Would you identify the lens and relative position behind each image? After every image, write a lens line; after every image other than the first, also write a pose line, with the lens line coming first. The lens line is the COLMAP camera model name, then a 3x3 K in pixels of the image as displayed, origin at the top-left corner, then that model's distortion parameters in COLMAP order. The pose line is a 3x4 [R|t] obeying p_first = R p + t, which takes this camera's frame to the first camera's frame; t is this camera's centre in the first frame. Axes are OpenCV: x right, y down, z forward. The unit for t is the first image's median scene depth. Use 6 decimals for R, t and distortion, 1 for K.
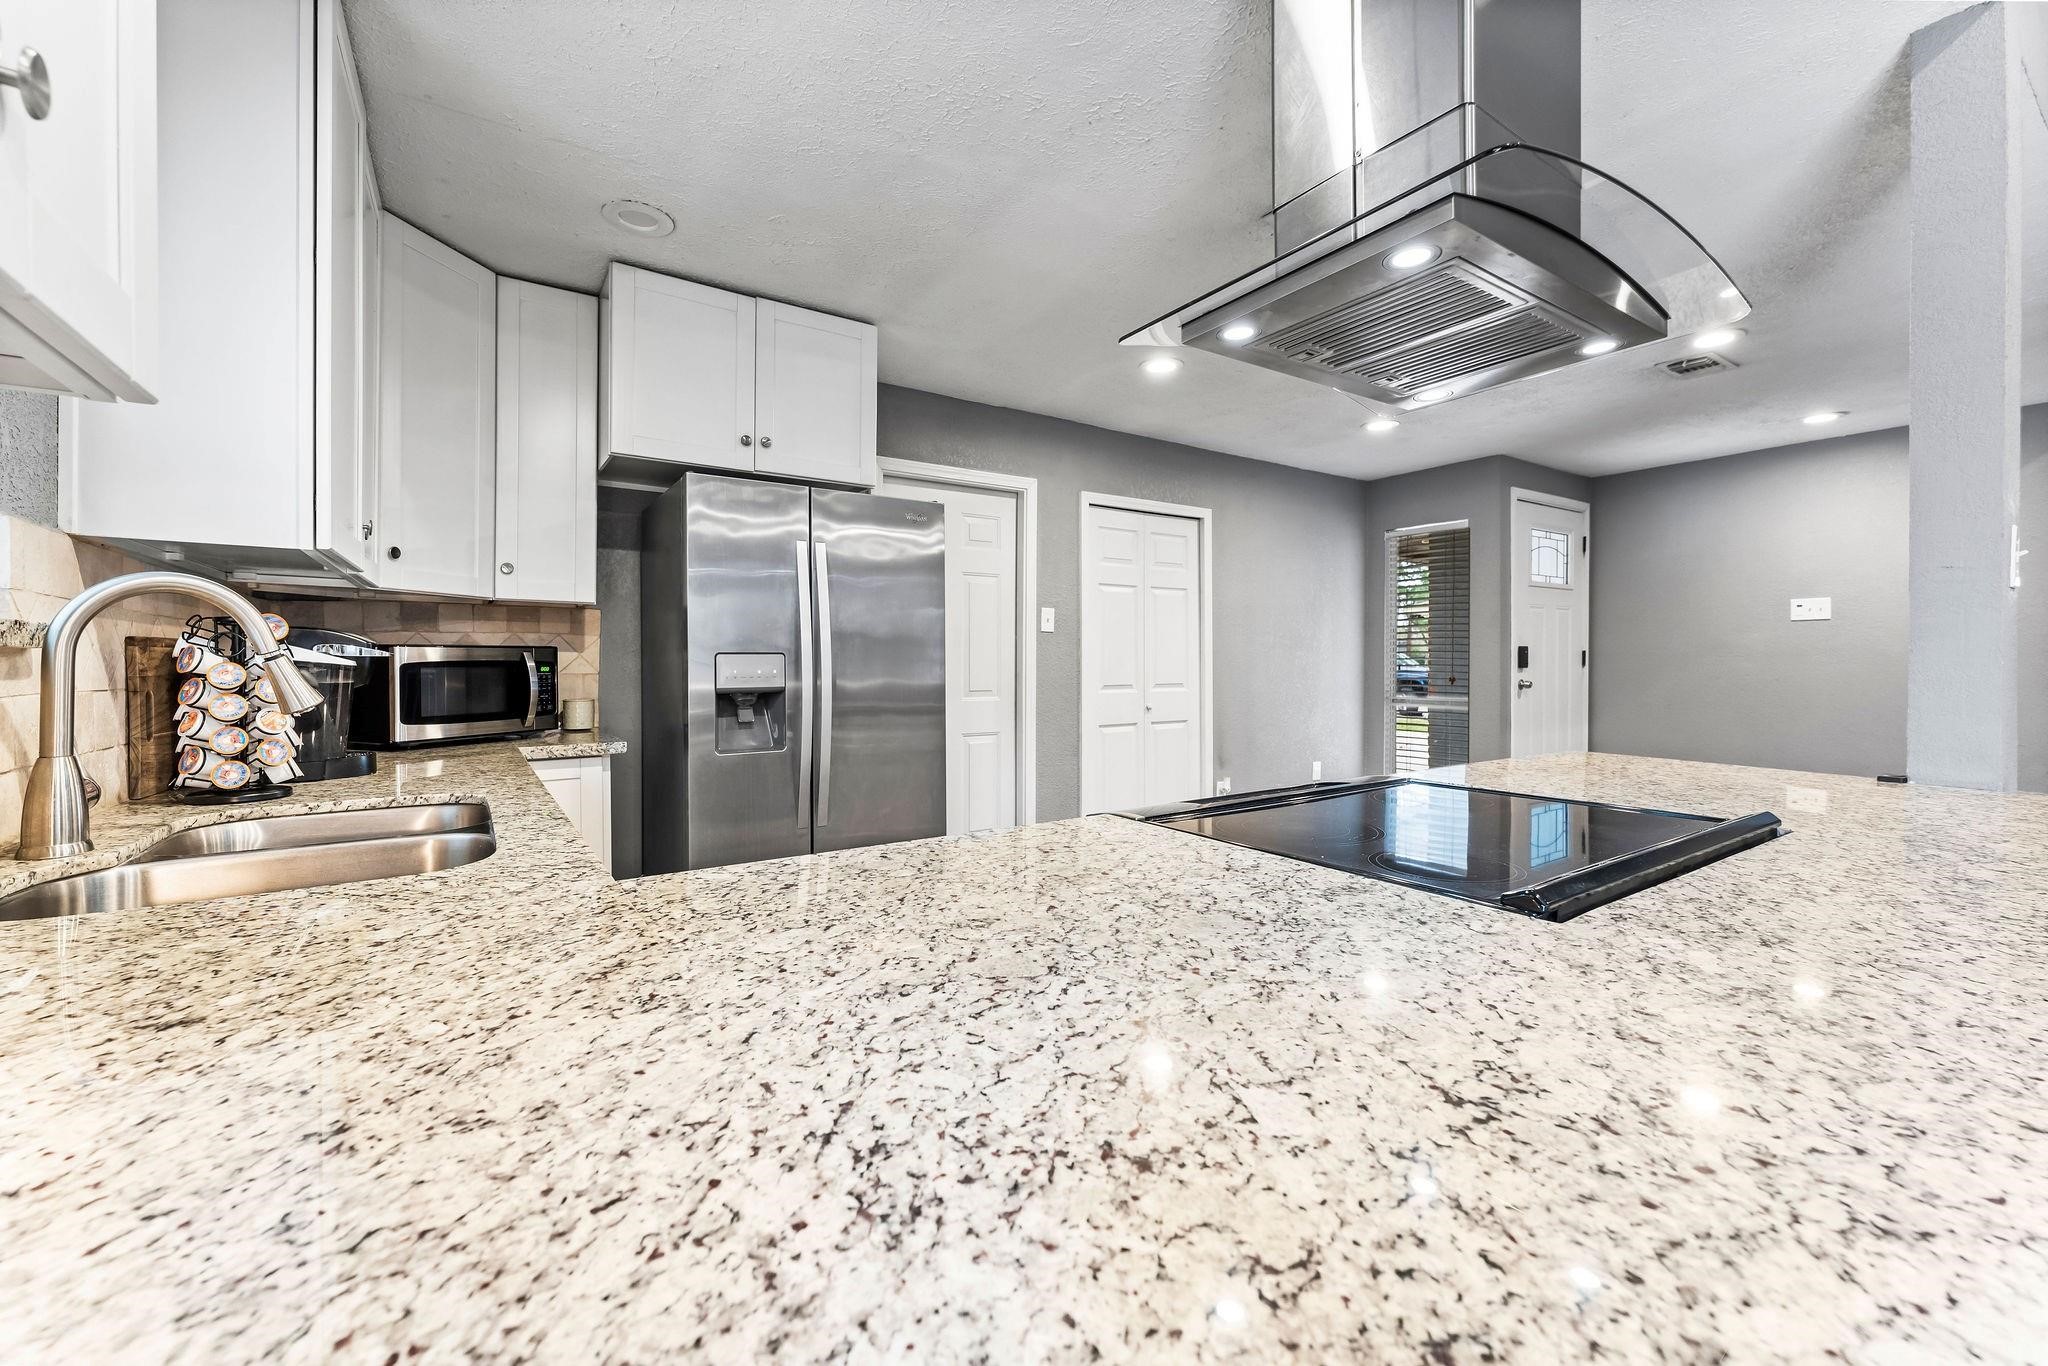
lens RADIAL K [[837.2, 0, 1032.8], [0, 837.2, 669.1], [0, 0, 1]] dist [0.001446, 0.000473]
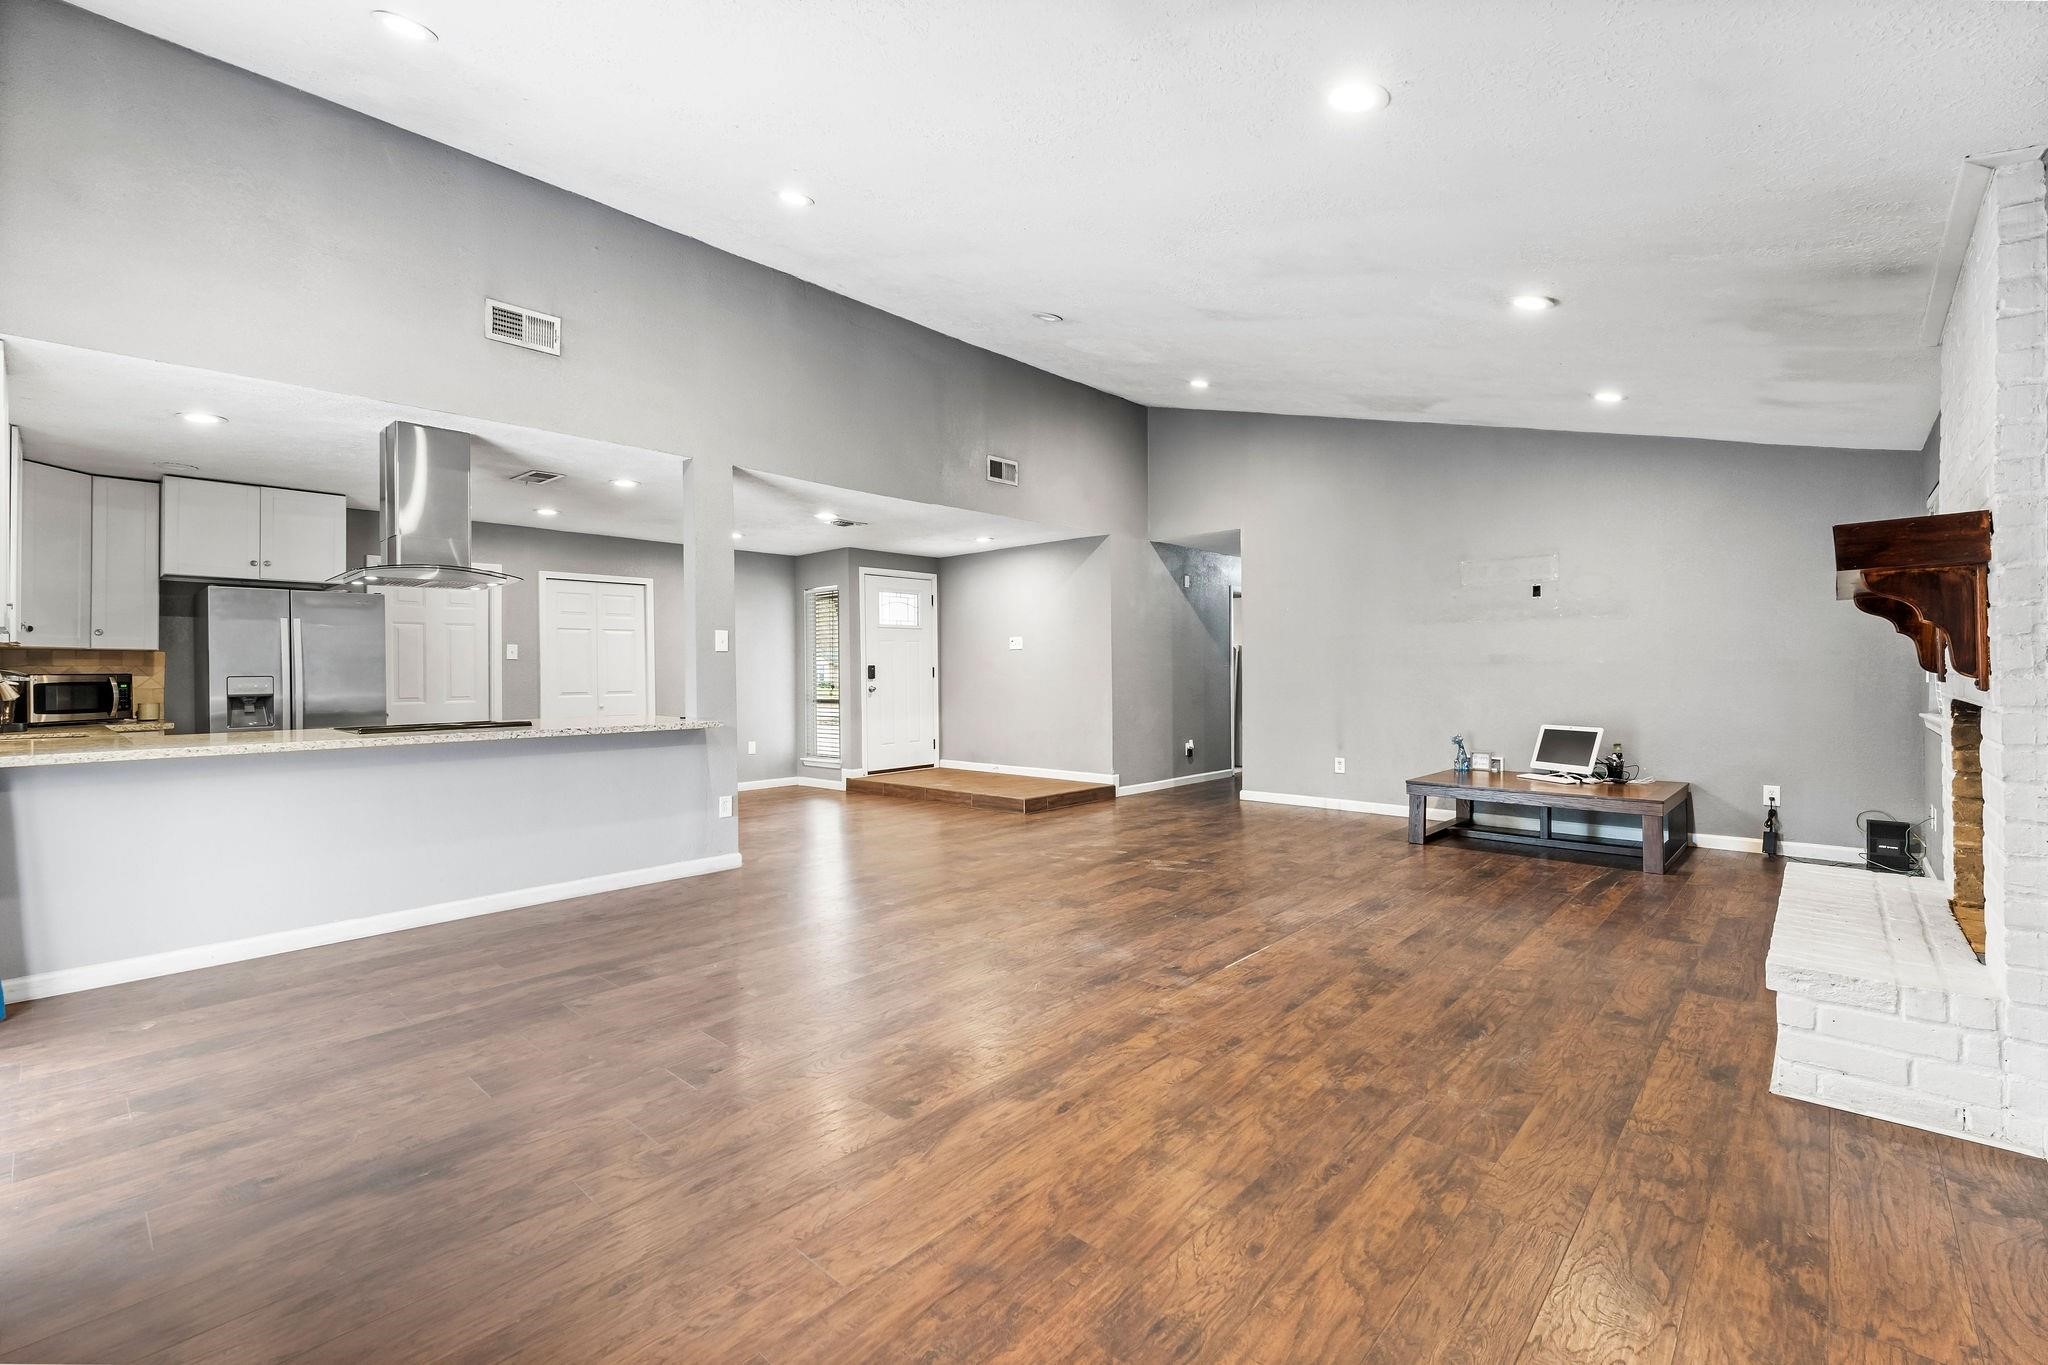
lens RADIAL K [[882.6, 0, 1018.6], [0, 882.6, 680.2], [0, 0, 1]] dist [0.000438, 0.000543]
pose [[0.974088, -0.010414, 0.225931, 0.862285], [0.010696, 0.999943, -0.000027, 0.007828], [-0.225918, 0.002443, 0.974143, -1.288338]]
